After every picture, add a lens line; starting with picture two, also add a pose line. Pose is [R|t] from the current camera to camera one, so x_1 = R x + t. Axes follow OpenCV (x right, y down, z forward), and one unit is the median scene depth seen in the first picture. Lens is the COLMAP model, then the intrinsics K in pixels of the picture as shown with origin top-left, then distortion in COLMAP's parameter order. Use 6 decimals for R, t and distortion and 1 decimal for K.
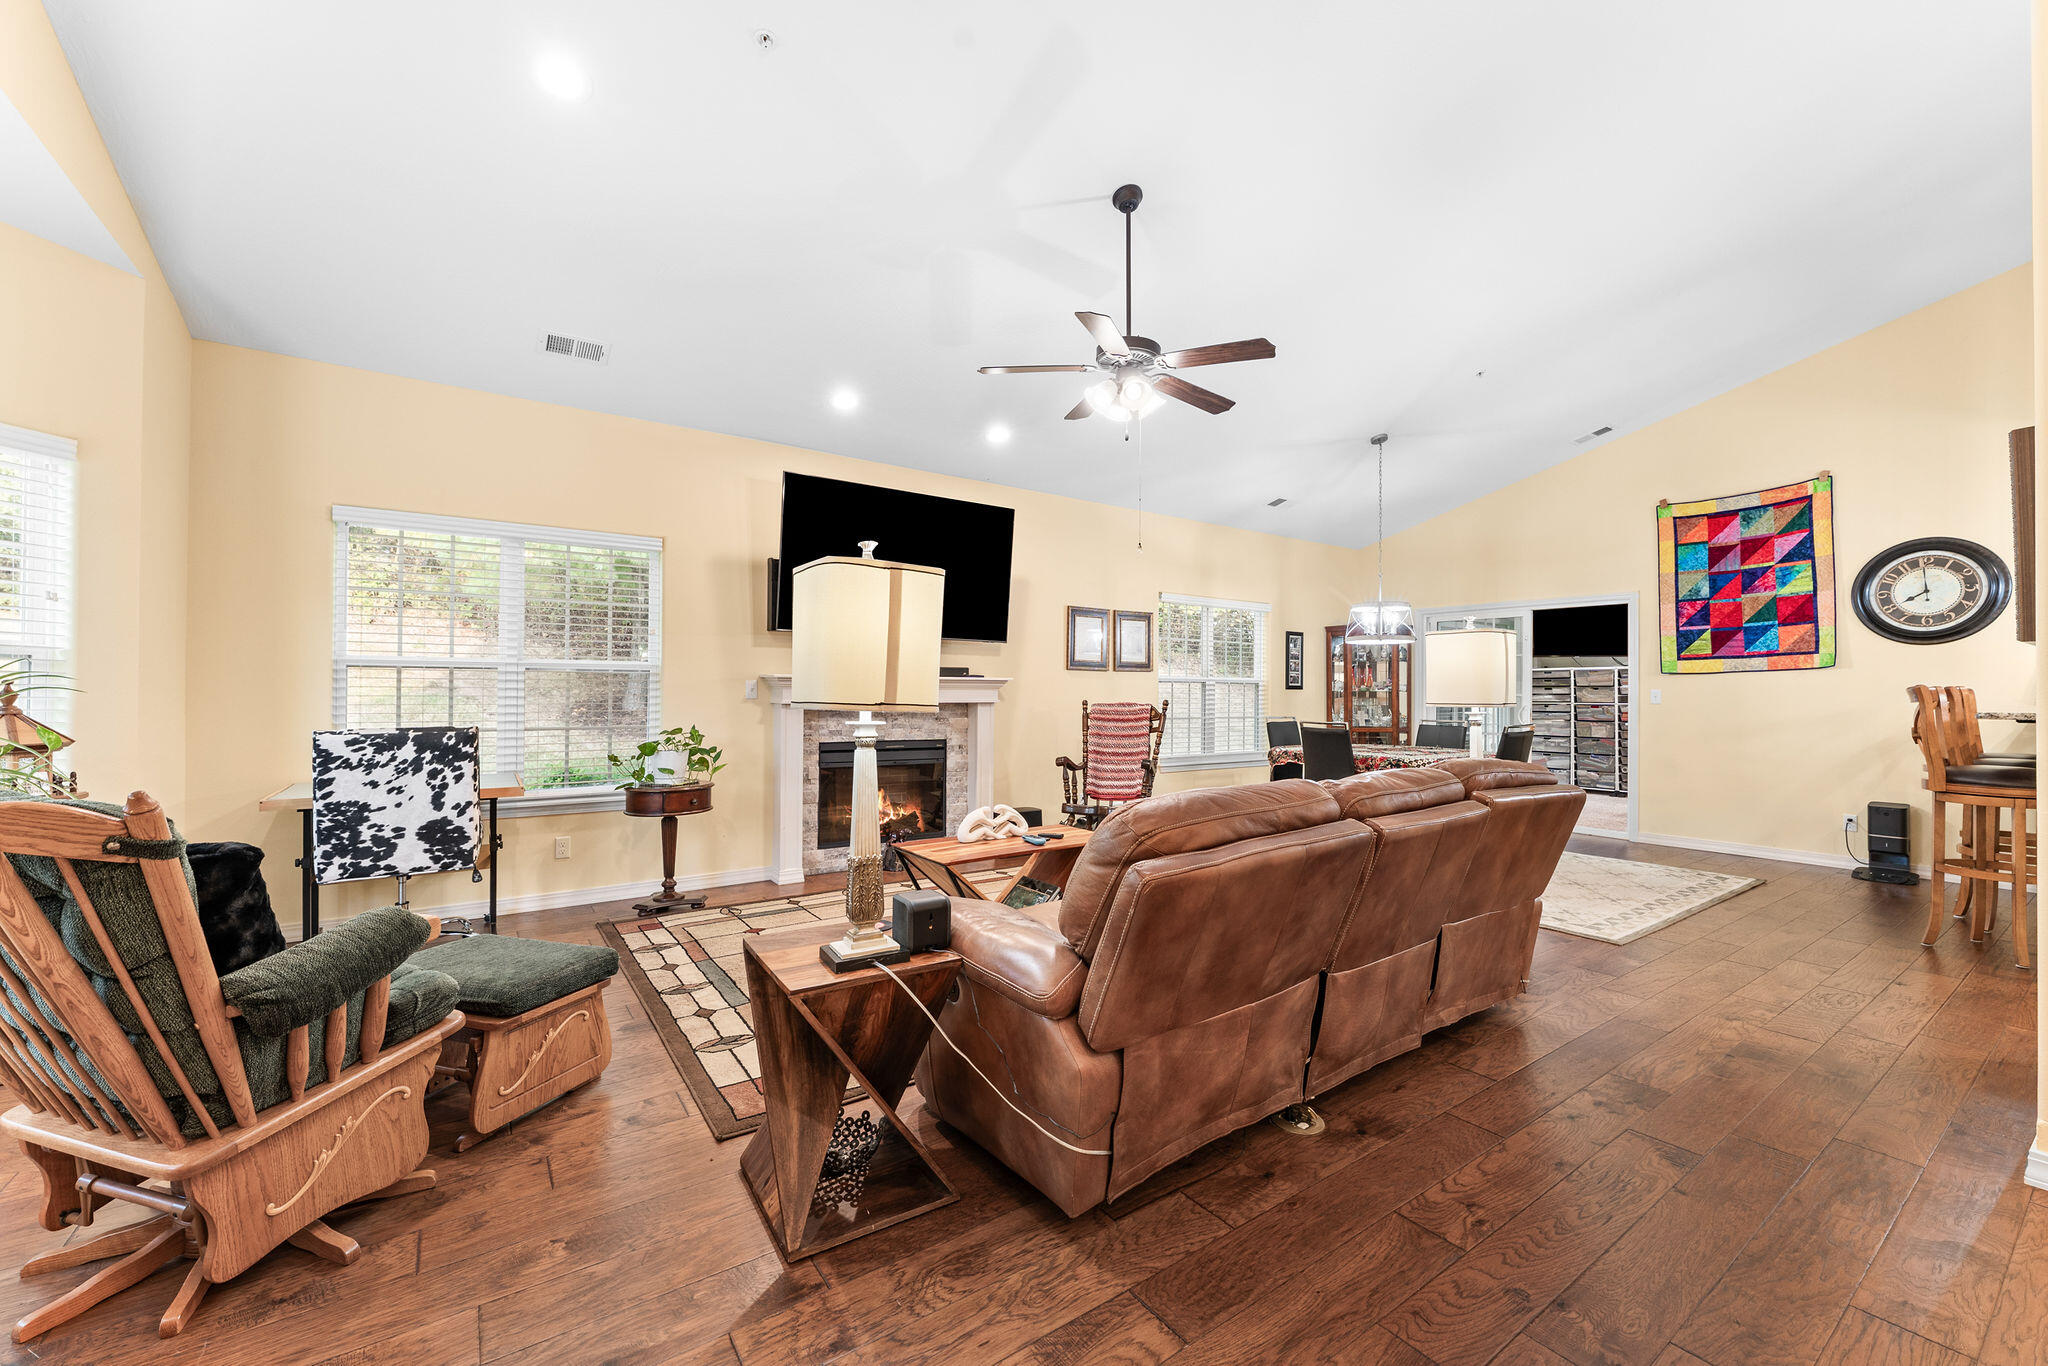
lens RADIAL K [[811.3, 0, 1021.0], [0, 811.3, 686.8], [0, 0, 1]] dist [0.000538, -0.000162]
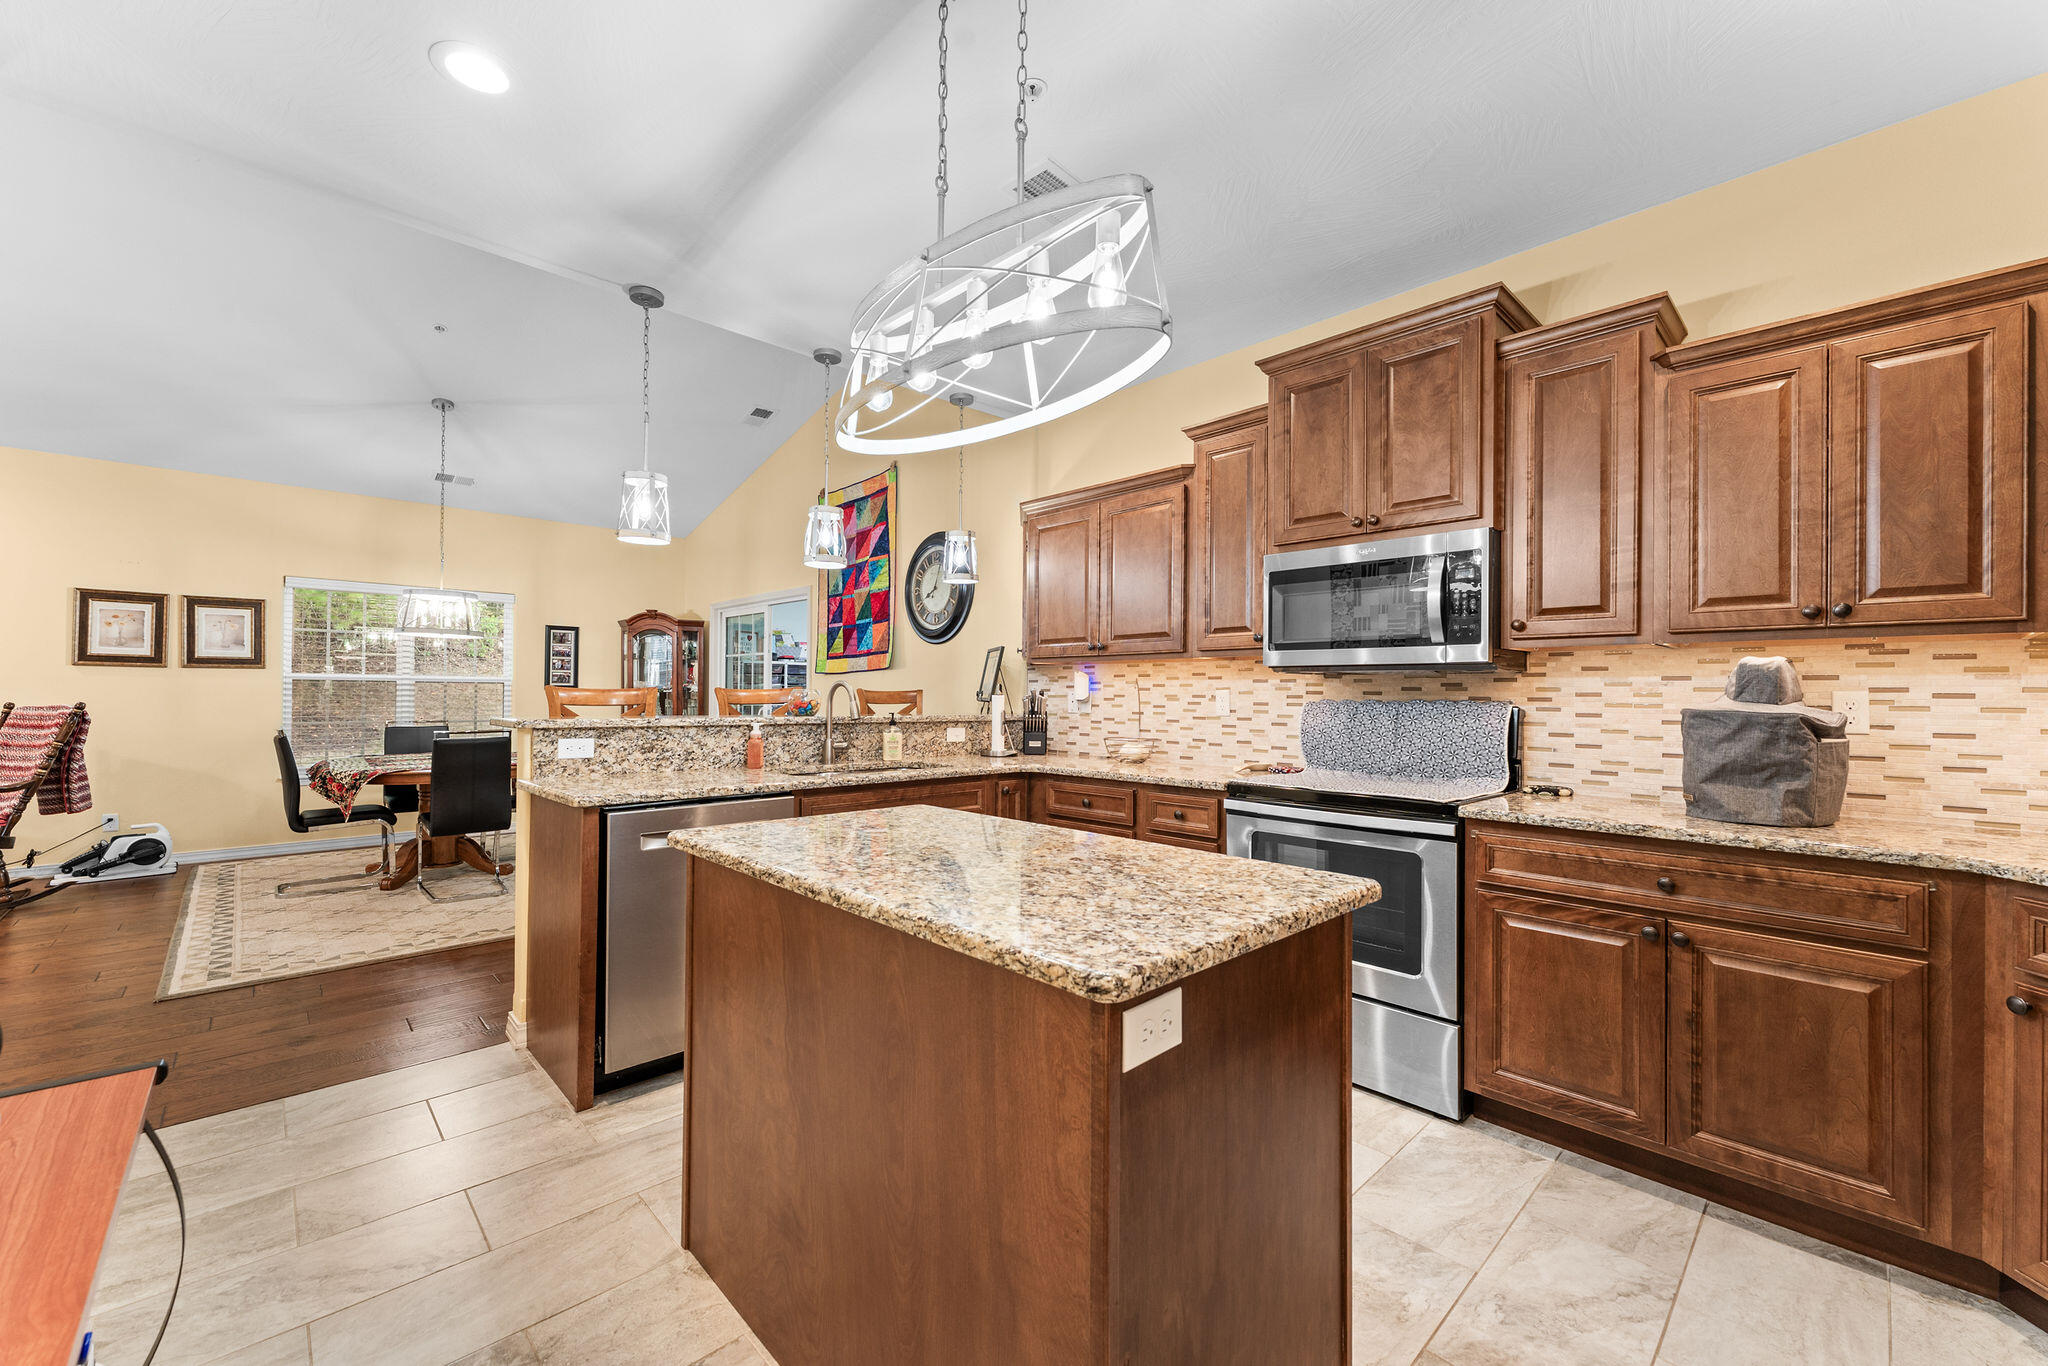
lens RADIAL K [[811.3, 0, 1024.4], [0, 811.3, 687.2], [0, 0, 1]] dist [0.000538, -0.000162]
pose [[0.987578, 0.002025, 0.157117, 0.975378], [-0.002043, 0.999998, -0.000045, -0.000890], [-0.157117, -0.000276, 0.987580, 0.035639]]
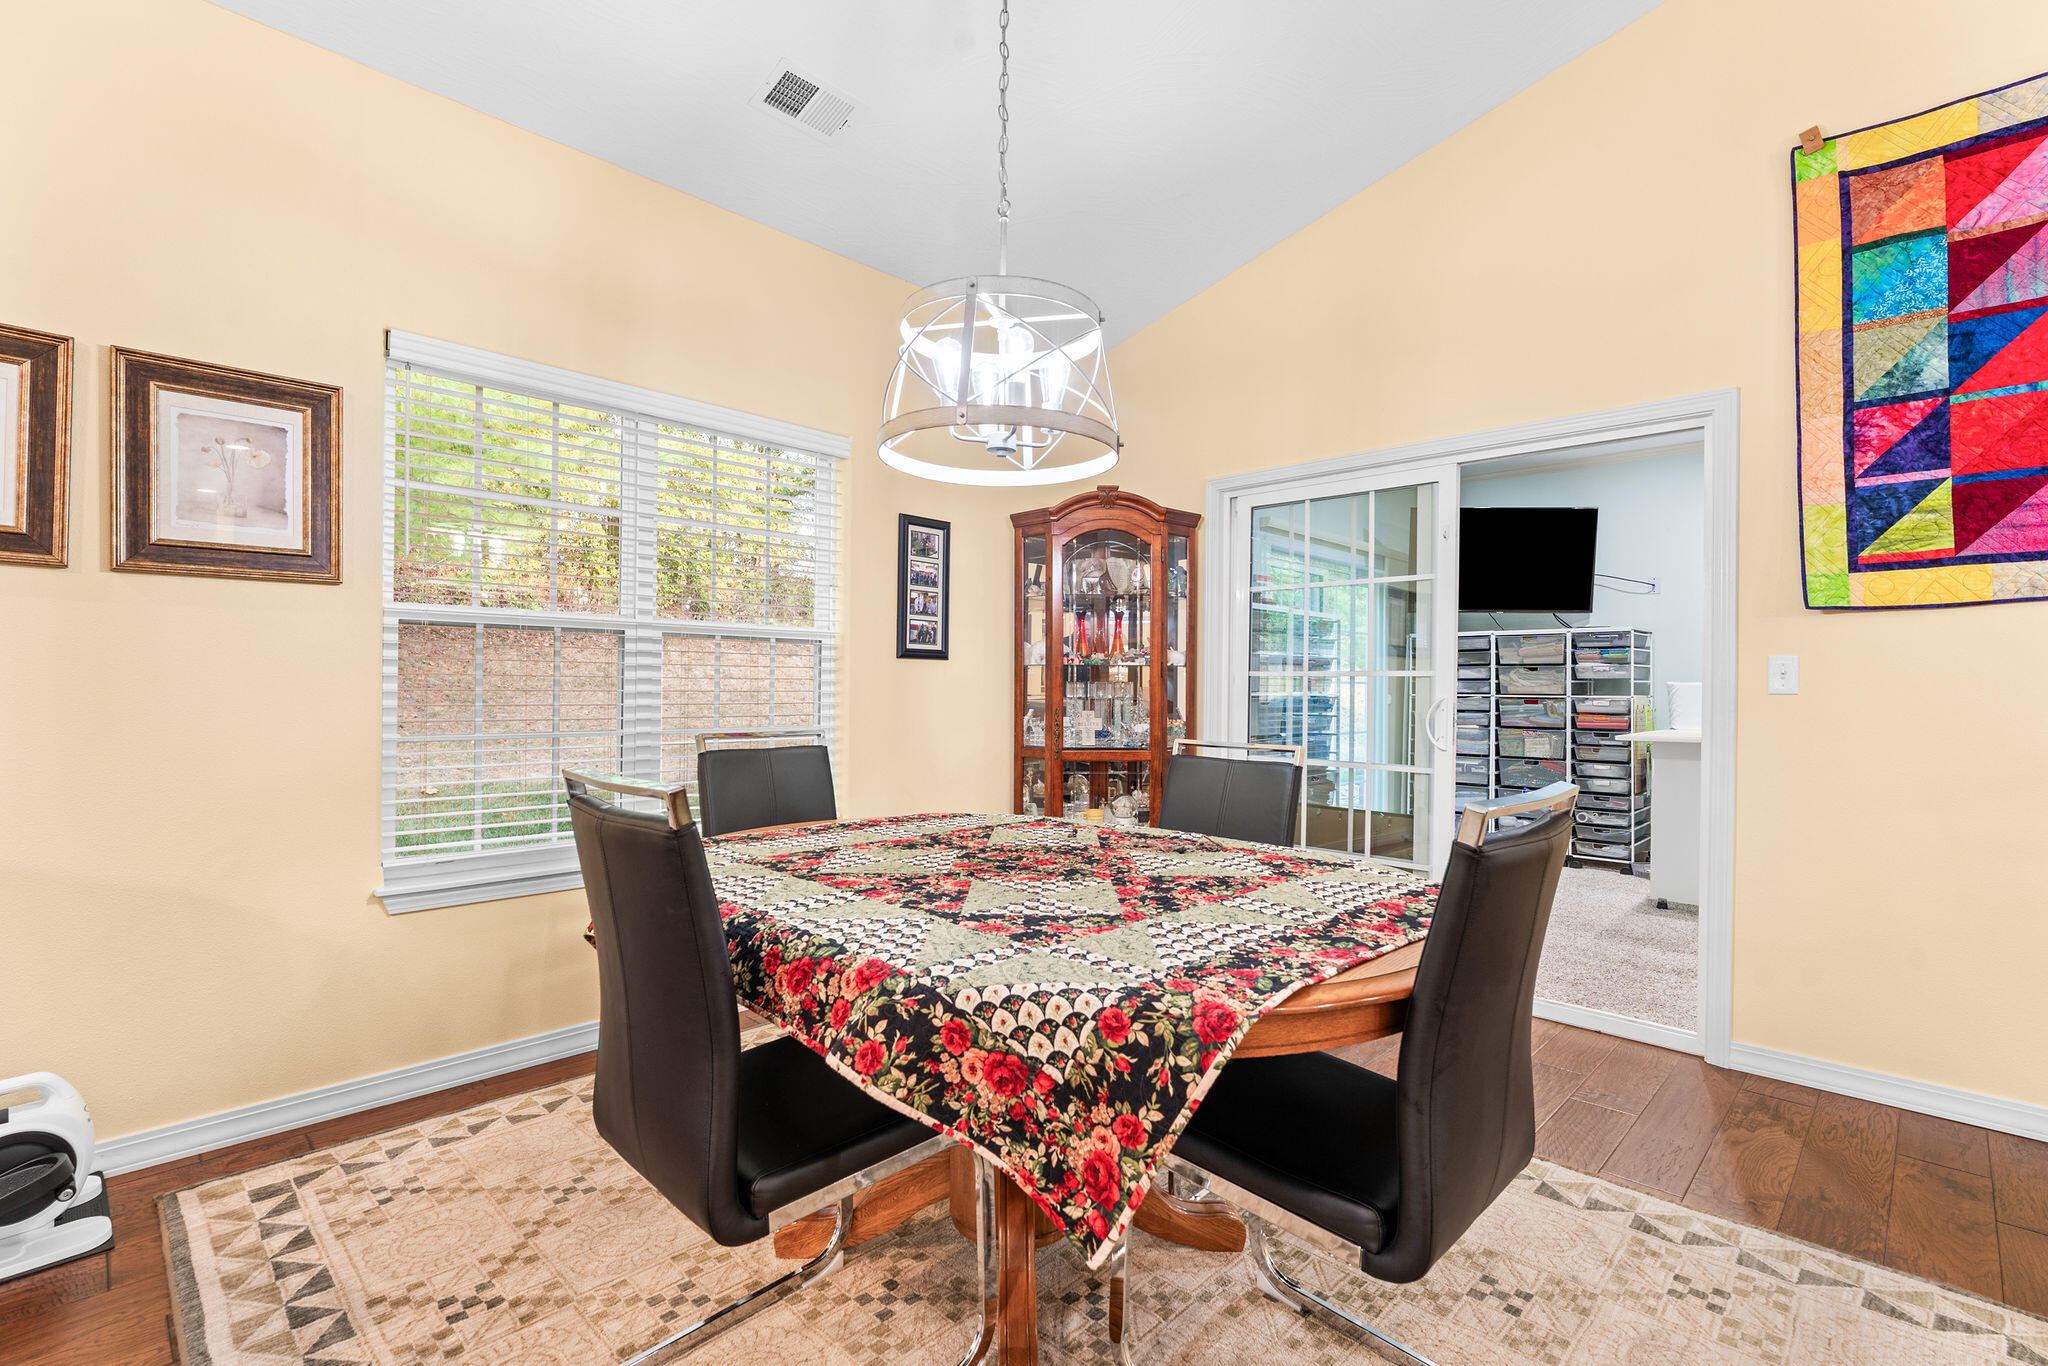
lens RADIAL K [[935.3, 0, 1021.3], [0, 935.3, 686.6], [0, 0, 1]] dist [-0.003956, 0.000668]
pose [[0.982307, 0.003748, 0.187239, 0.411770], [-0.005313, 0.999955, 0.007858, 0.018042], [-0.187201, -0.008714, 0.982283, 0.730773]]
